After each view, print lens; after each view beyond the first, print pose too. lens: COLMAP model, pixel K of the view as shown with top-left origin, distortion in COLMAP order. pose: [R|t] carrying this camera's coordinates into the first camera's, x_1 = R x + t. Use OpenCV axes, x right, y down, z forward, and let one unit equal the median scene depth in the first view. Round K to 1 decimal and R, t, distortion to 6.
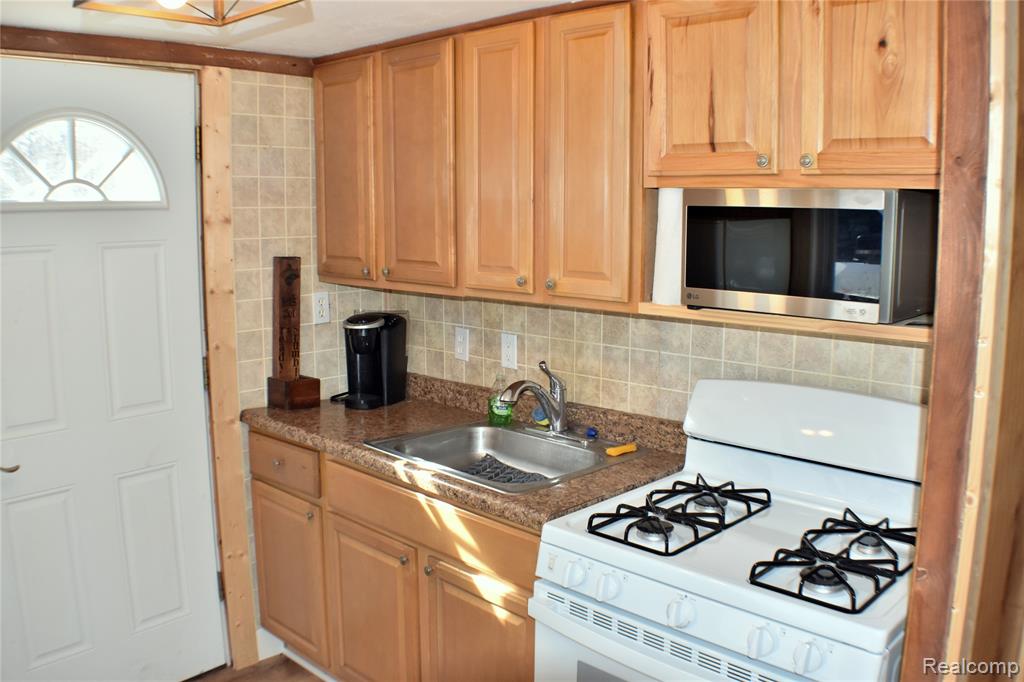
lens RADIAL K [[883.0, 0, 512.0], [0, 883.0, 341.0], [0, 0, 1]] dist [-0.174614, -0.000254]
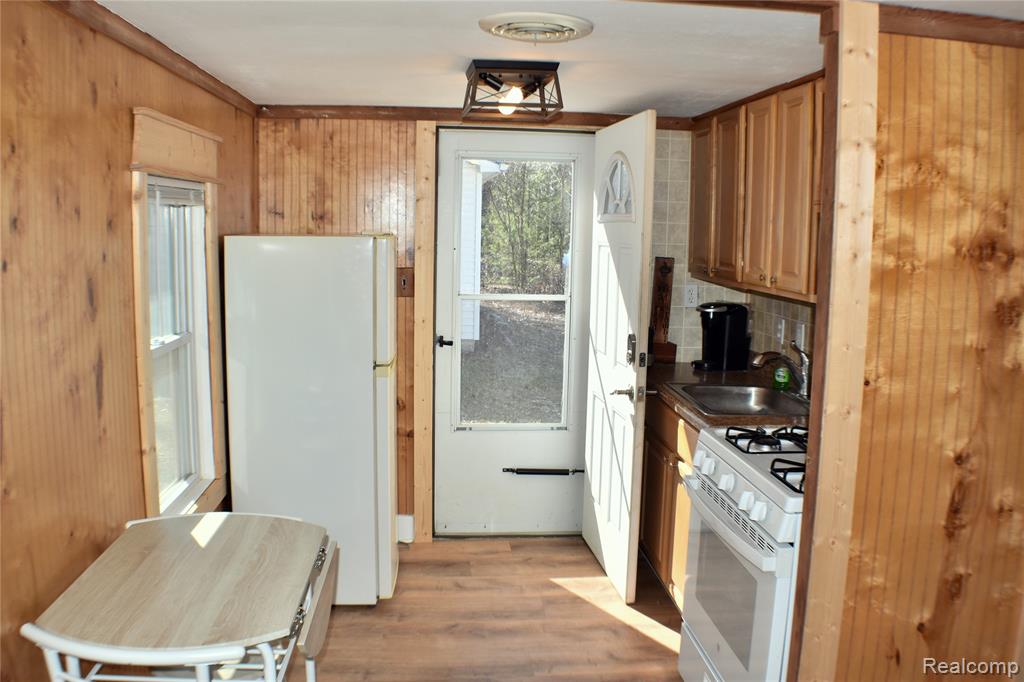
lens RADIAL K [[883.0, 0, 512.0], [0, 883.0, 341.0], [0, 0, 1]] dist [-0.174614, -0.000254]
pose [[0.757190, 0.098439, -0.645734, 0.491433], [-0.112215, 0.993485, 0.019869, 0.038907], [0.643483, 0.057416, 0.763304, -0.249702]]
